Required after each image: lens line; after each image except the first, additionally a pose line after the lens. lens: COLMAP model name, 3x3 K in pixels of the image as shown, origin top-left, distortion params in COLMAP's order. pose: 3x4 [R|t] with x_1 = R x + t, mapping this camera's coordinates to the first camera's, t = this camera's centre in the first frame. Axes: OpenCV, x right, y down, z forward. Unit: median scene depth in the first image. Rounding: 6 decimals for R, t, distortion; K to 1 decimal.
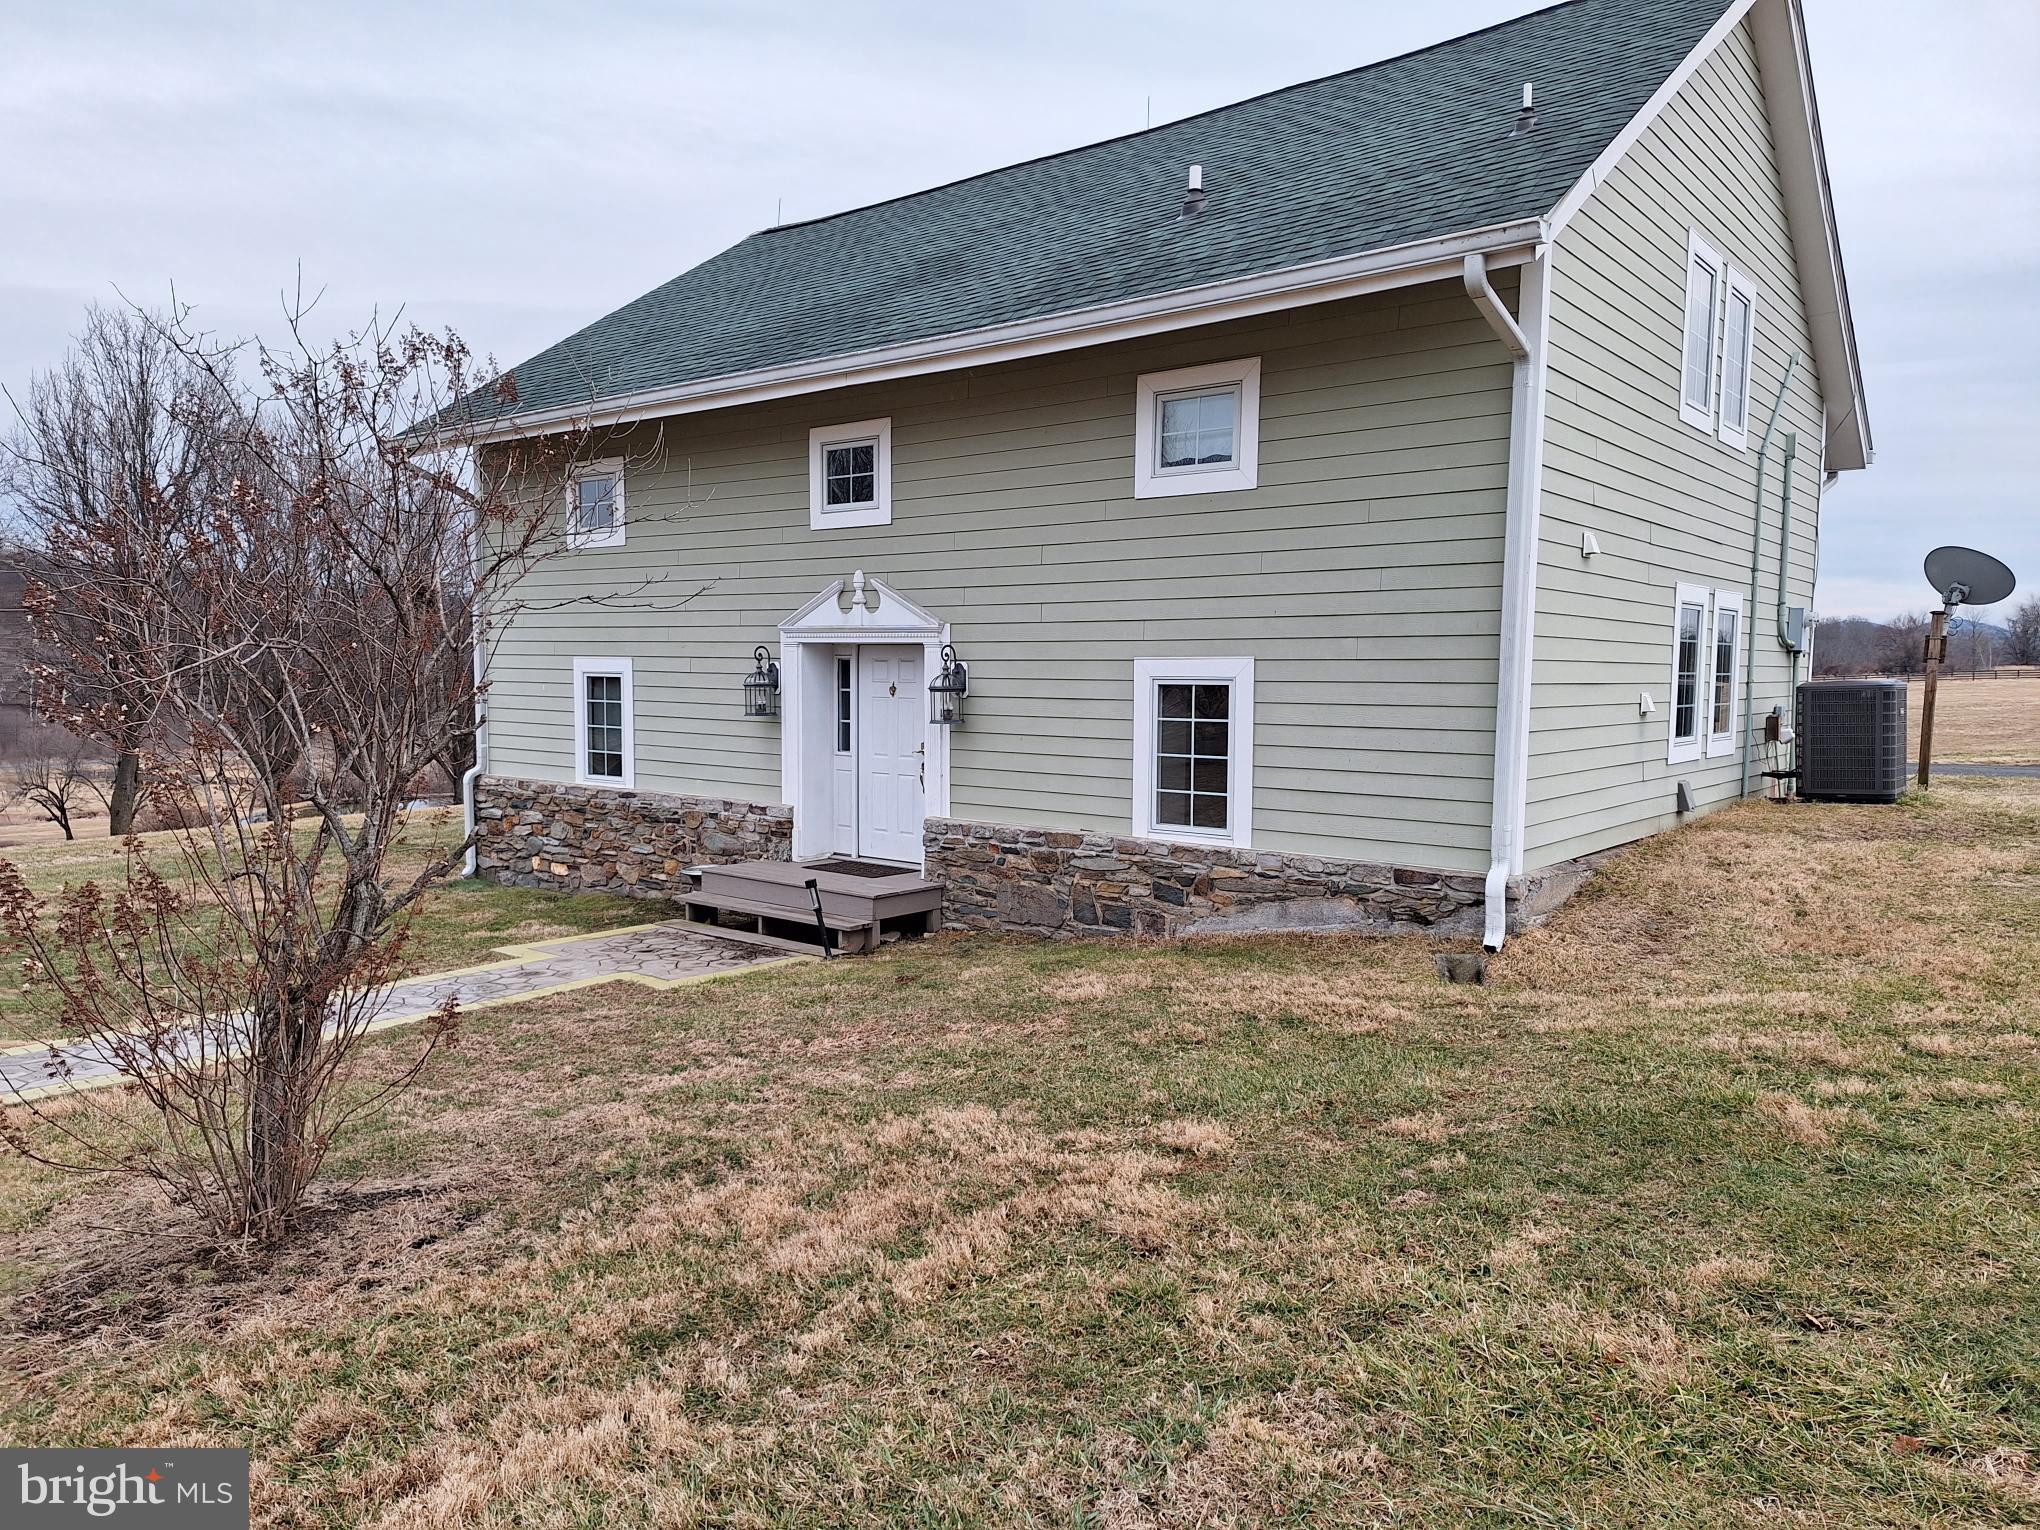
lens RADIAL K [[1421.5, 0, 949.2], [0, 1421.5, 779.6], [0, 0, 1]] dist [0.029678, -0.028011]
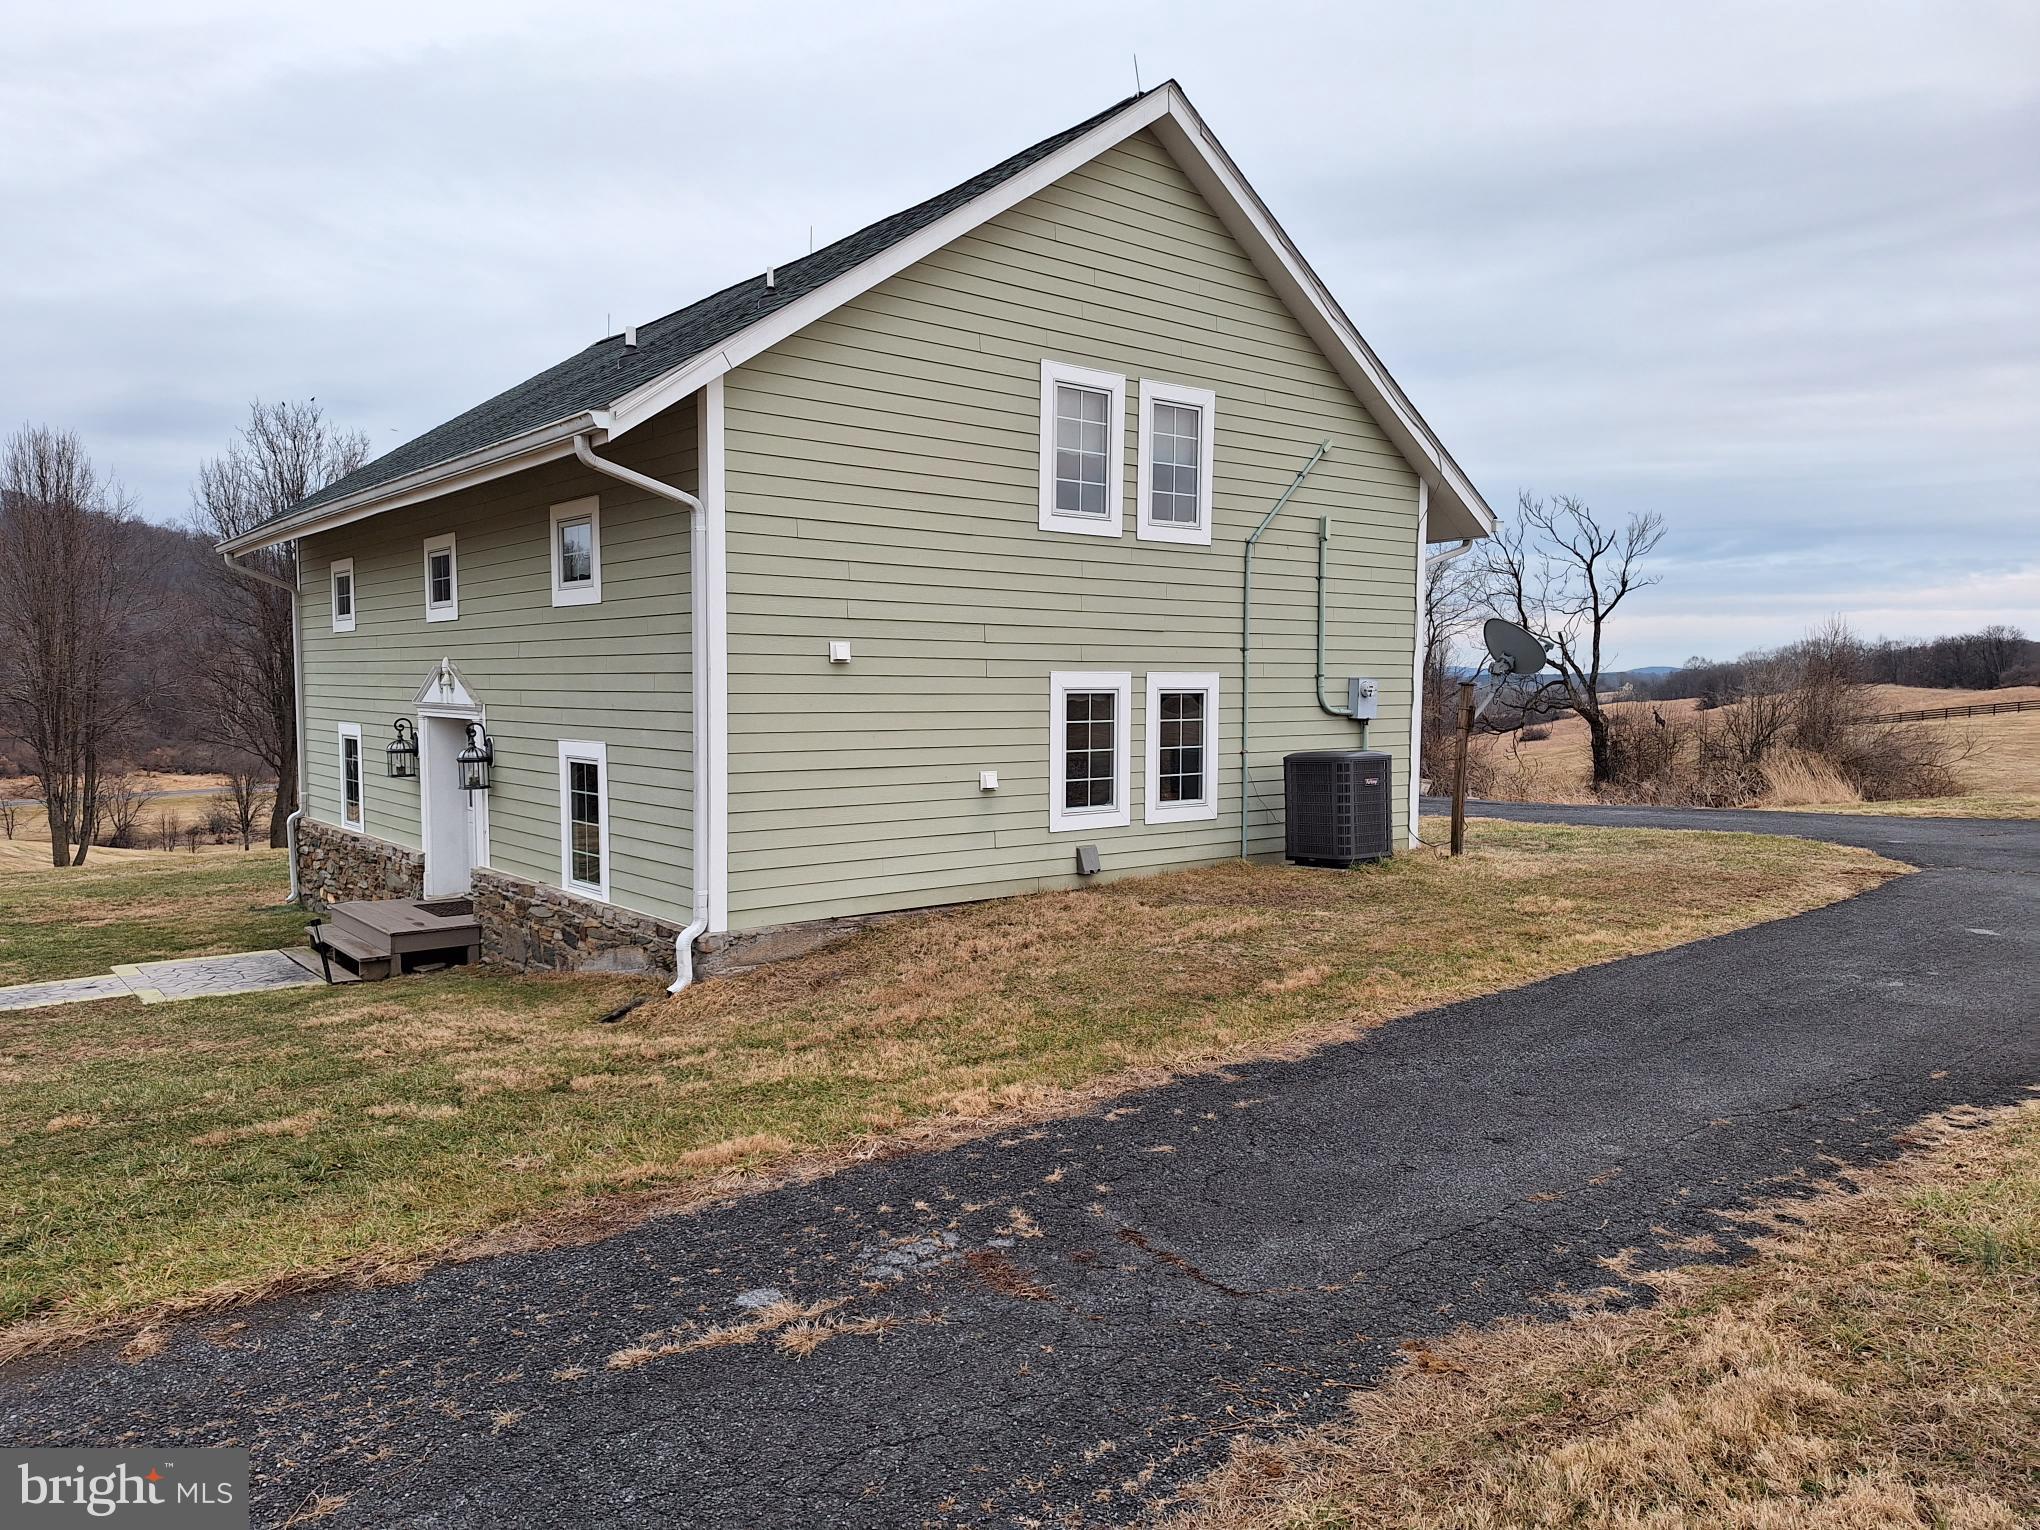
lens RADIAL K [[1421.5, 0, 1015.7], [0, 1421.5, 771.9], [0, 0, 1]] dist [0.029678, -0.028011]
pose [[0.985687, 0.006423, -0.168461, 0.636796], [-0.009300, 0.999824, -0.016294, -0.037930], [0.168326, 0.017627, 0.985574, -0.101279]]
